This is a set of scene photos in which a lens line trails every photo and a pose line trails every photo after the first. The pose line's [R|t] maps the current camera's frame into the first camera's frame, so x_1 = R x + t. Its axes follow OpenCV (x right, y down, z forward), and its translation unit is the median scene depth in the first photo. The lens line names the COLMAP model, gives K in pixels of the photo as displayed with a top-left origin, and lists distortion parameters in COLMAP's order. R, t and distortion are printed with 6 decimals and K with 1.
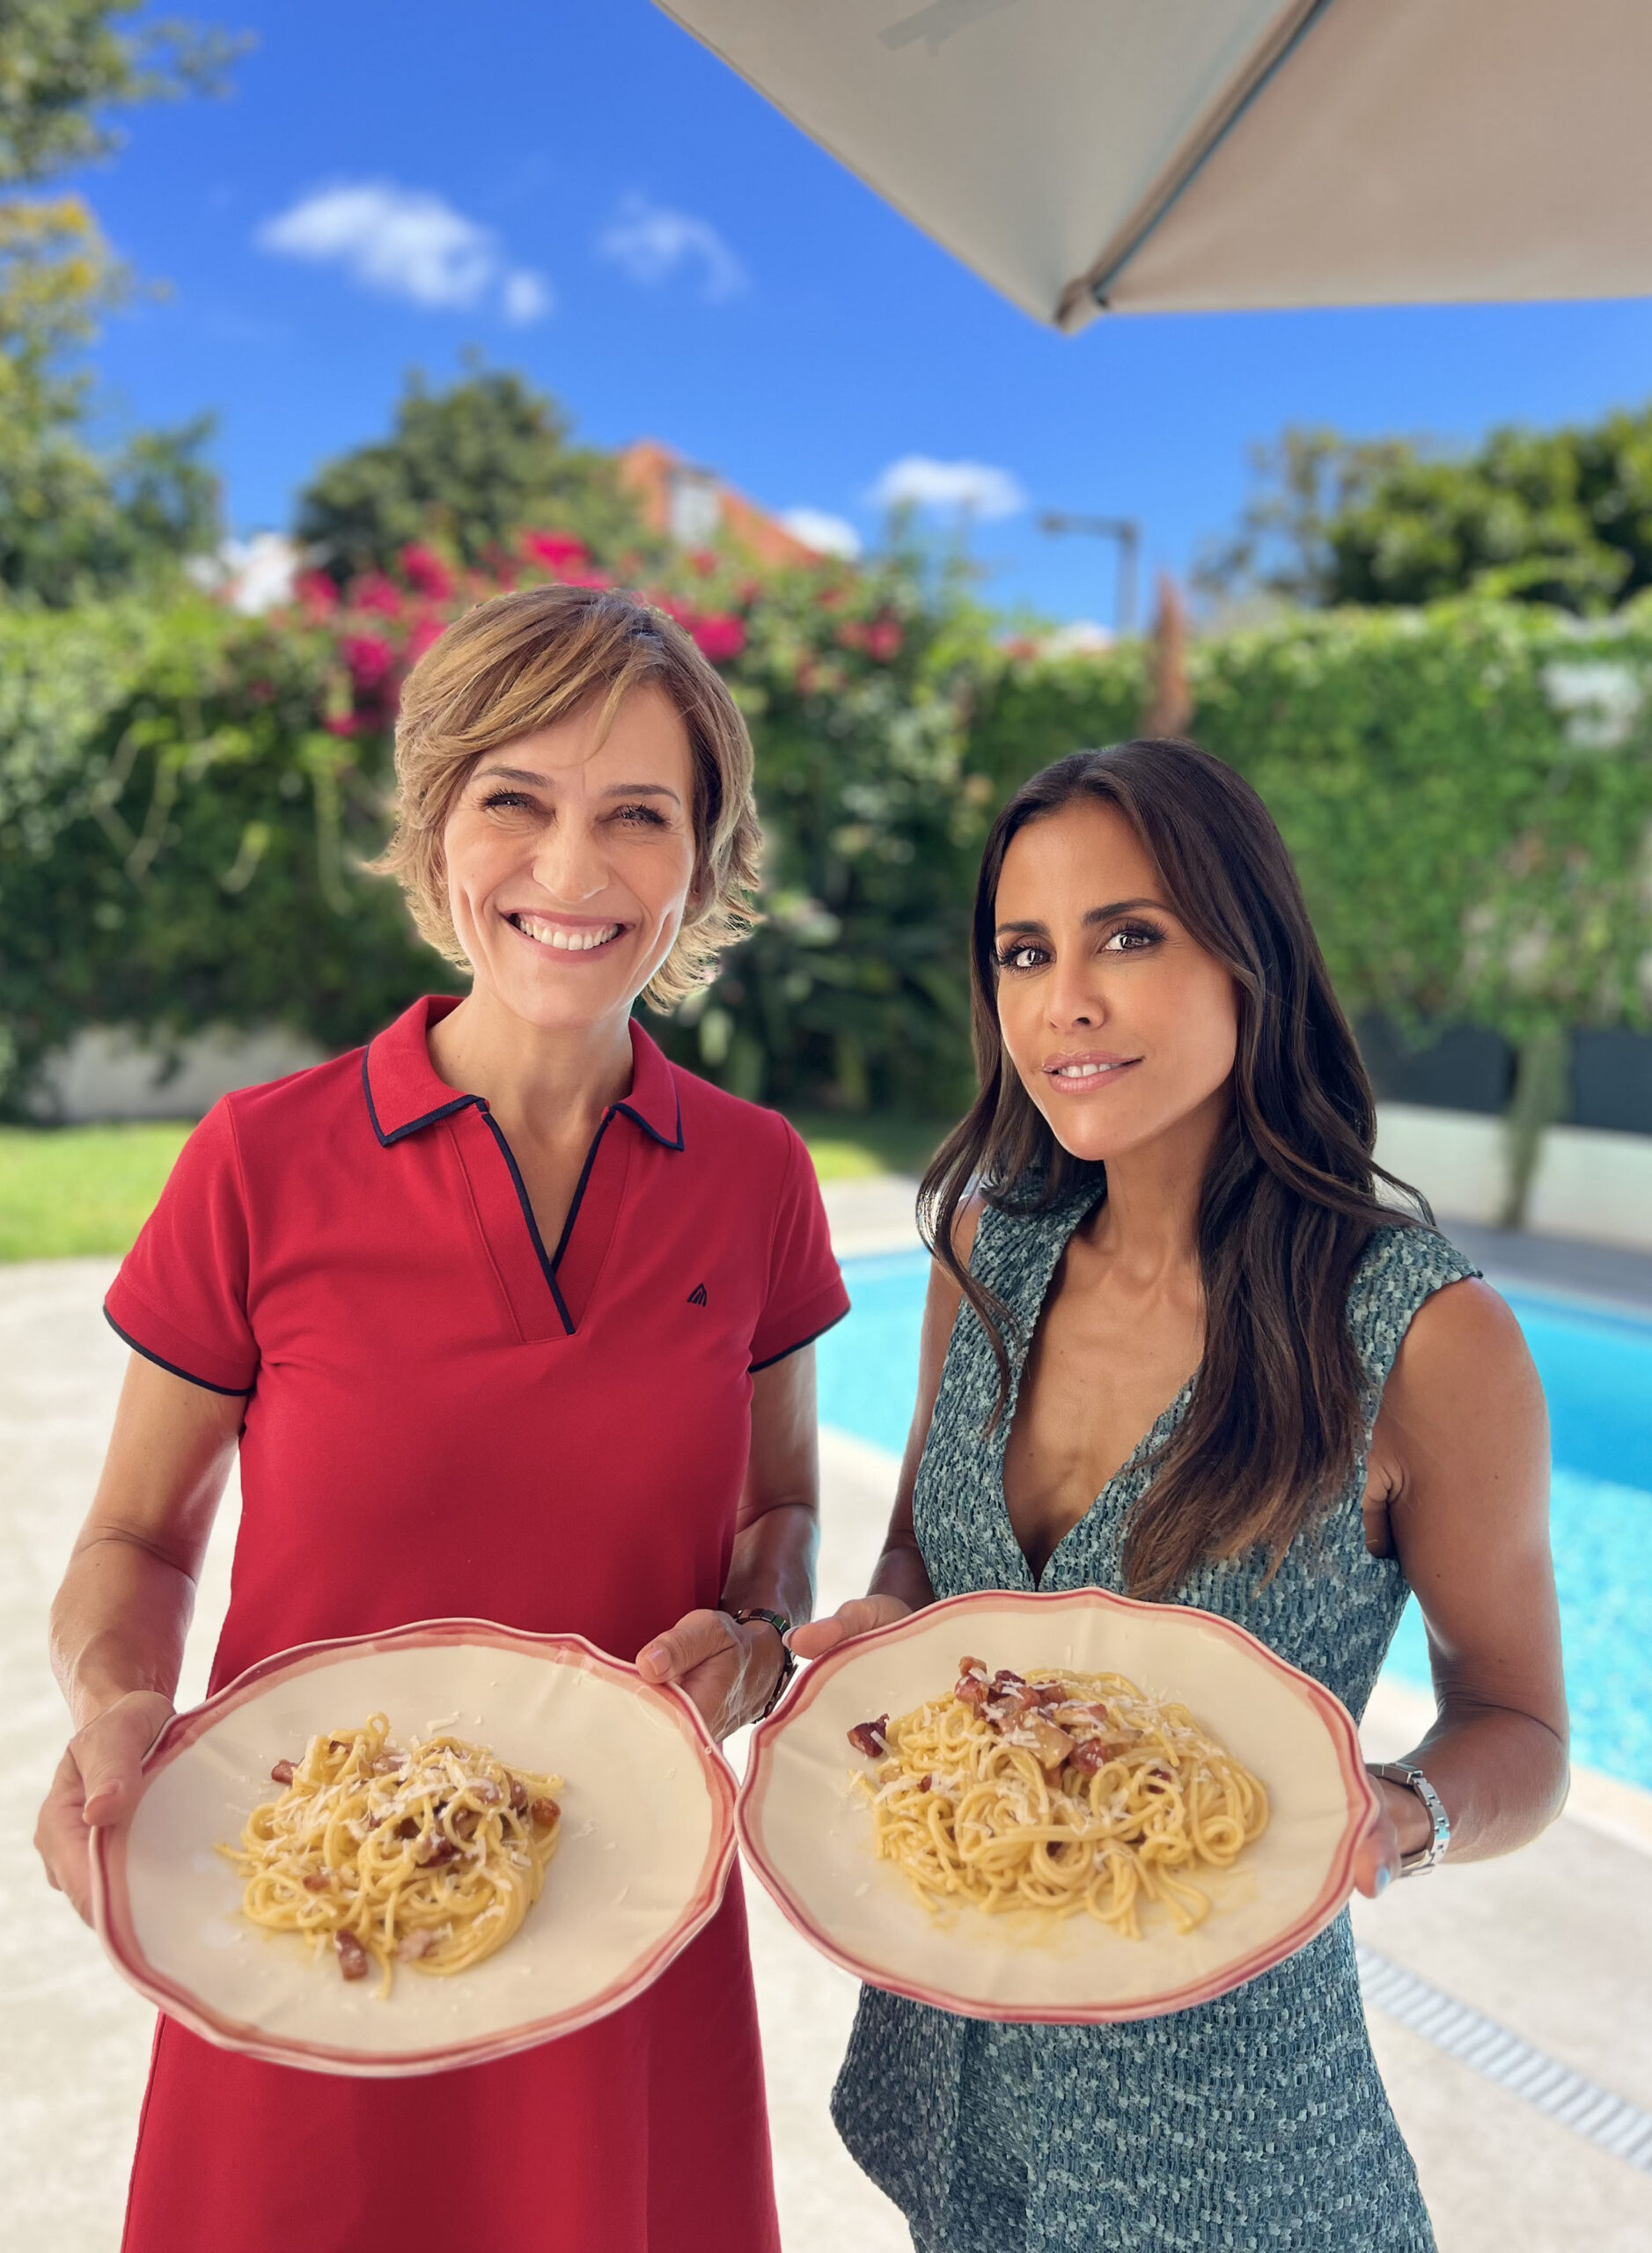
lens RADIAL K [[1717.5, 0, 826.9], [0, 1717.5, 1122.1], [0, 0, 1]] dist [0.011863, -0.010287]
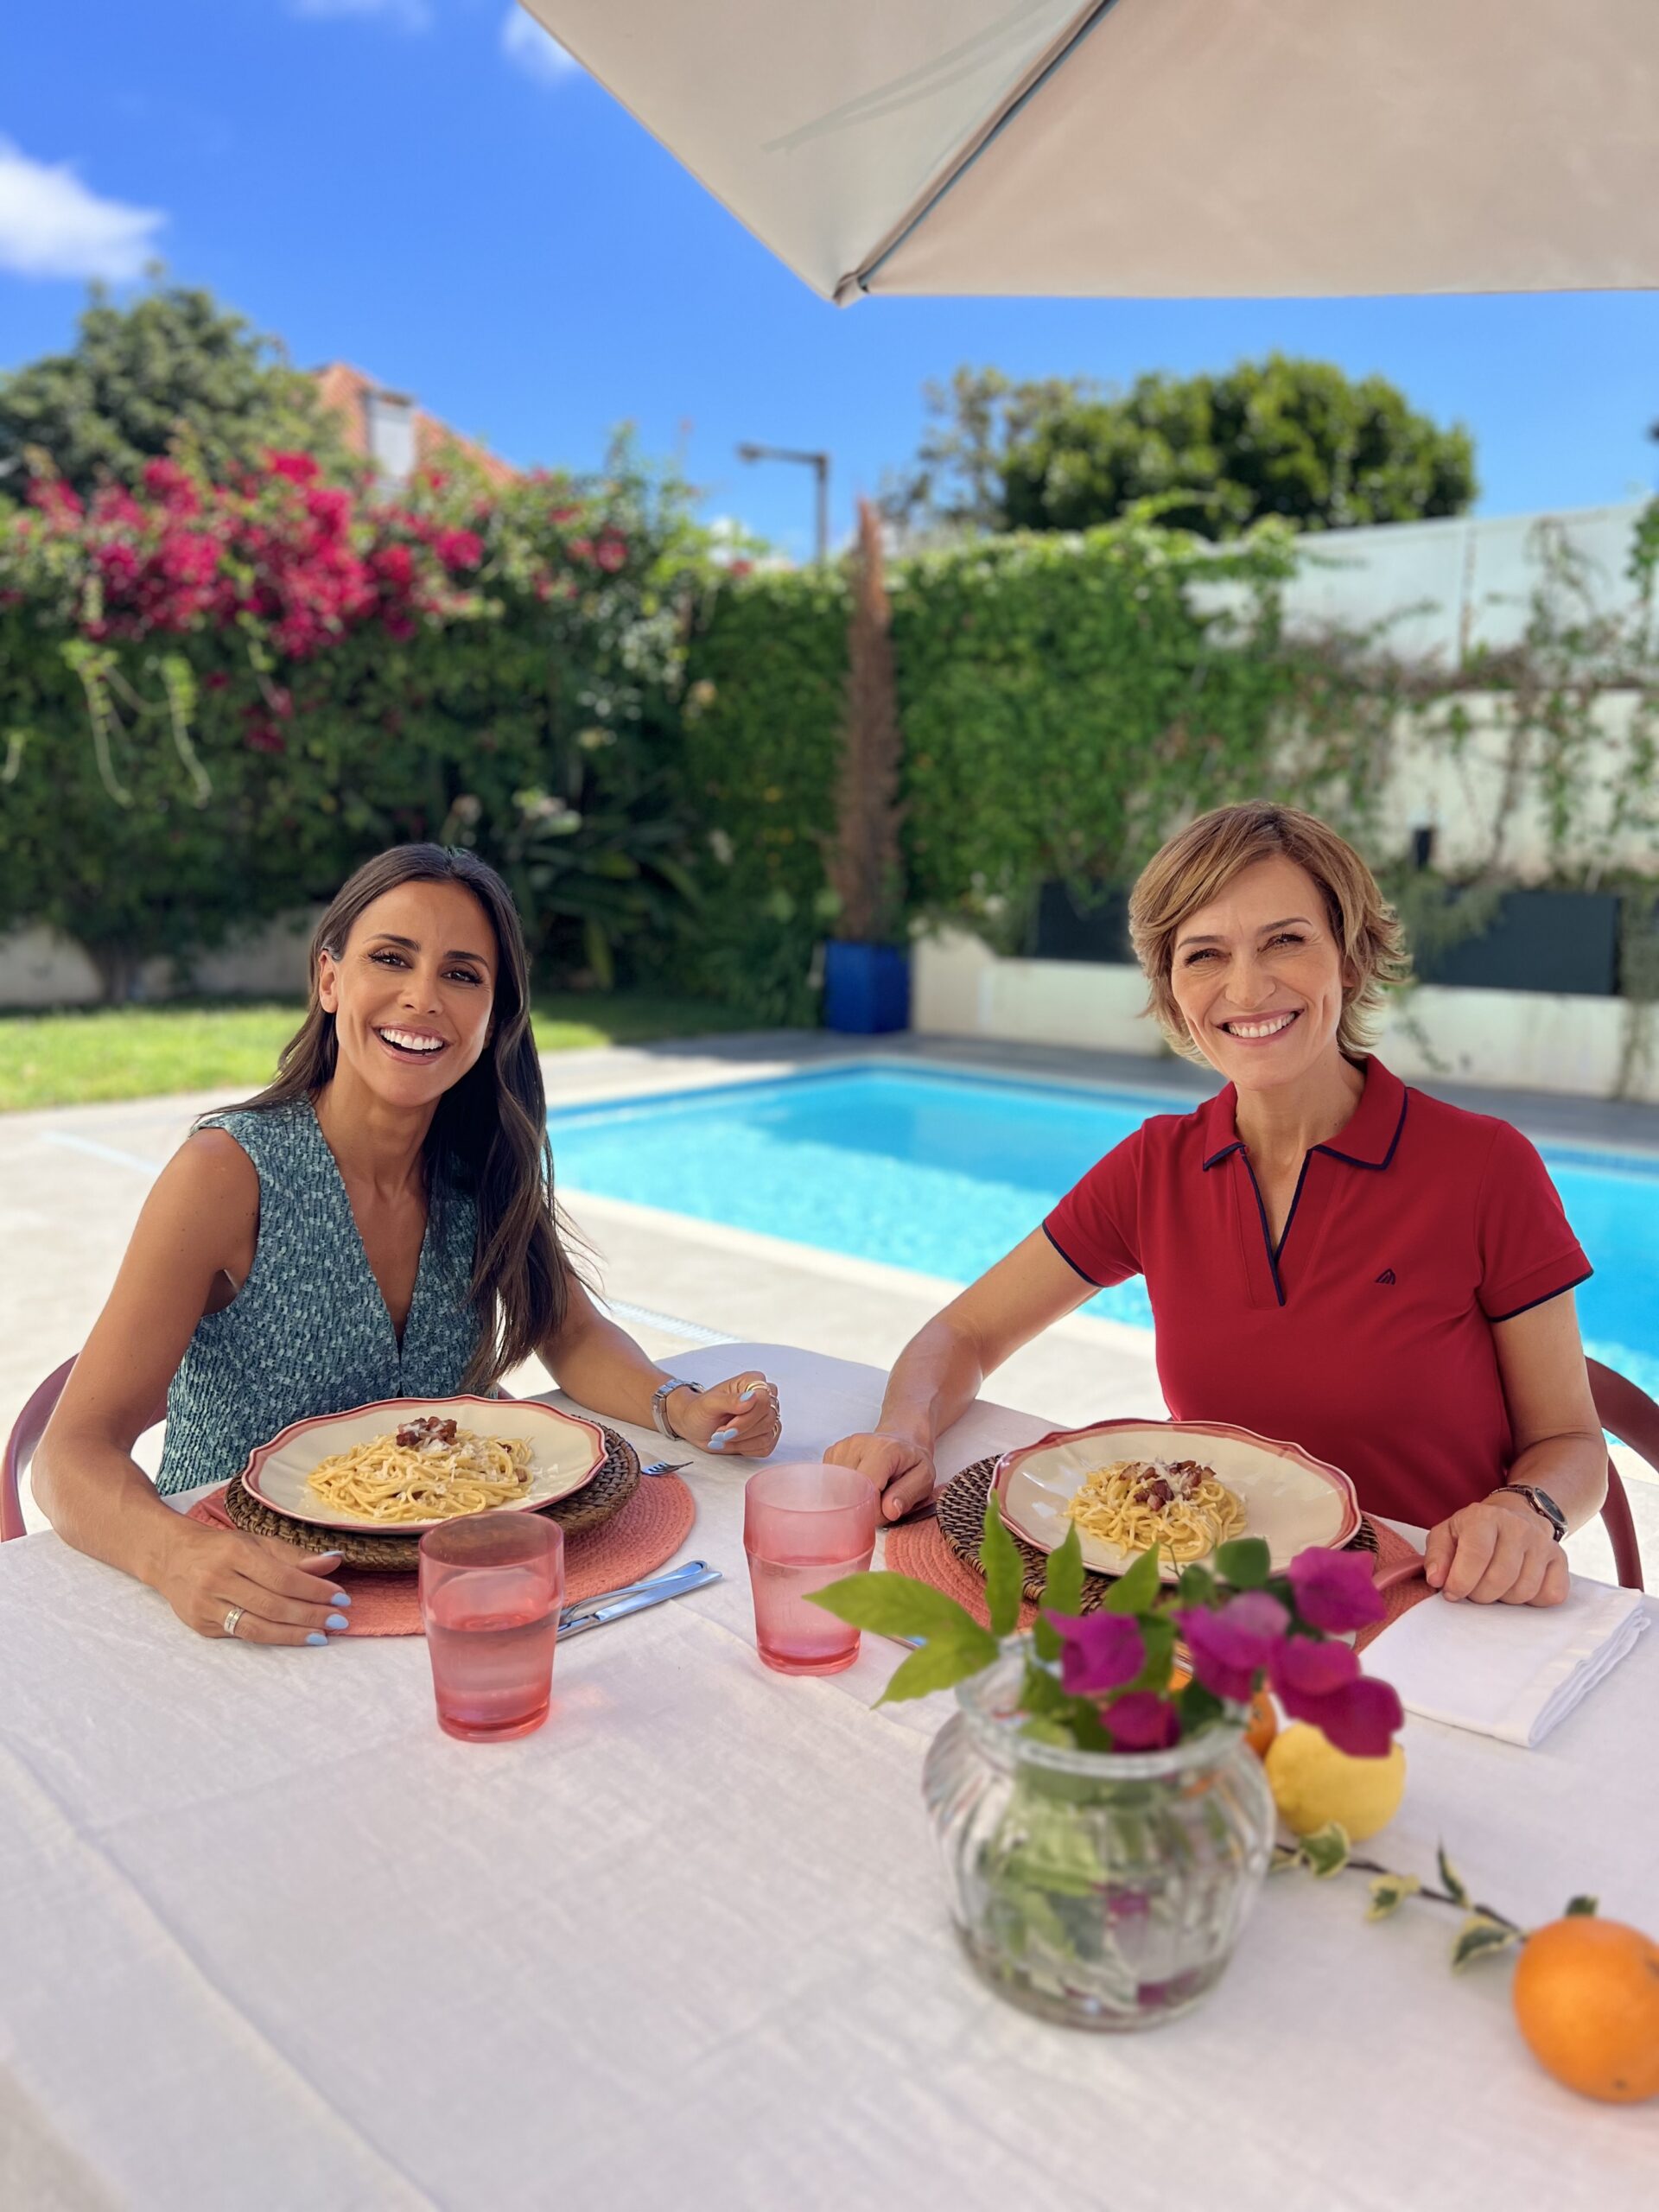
lens RADIAL K [[1686.2, 0, 829.8], [0, 1686.2, 1110.8], [0, 0, 1]] dist [0.011863, -0.010287]
pose [[0.984495, -0.046433, 0.169155, -0.029175], [0.040356, 0.998417, 0.039187, 0.036581], [-0.170707, -0.031753, 0.984810, -0.093081]]
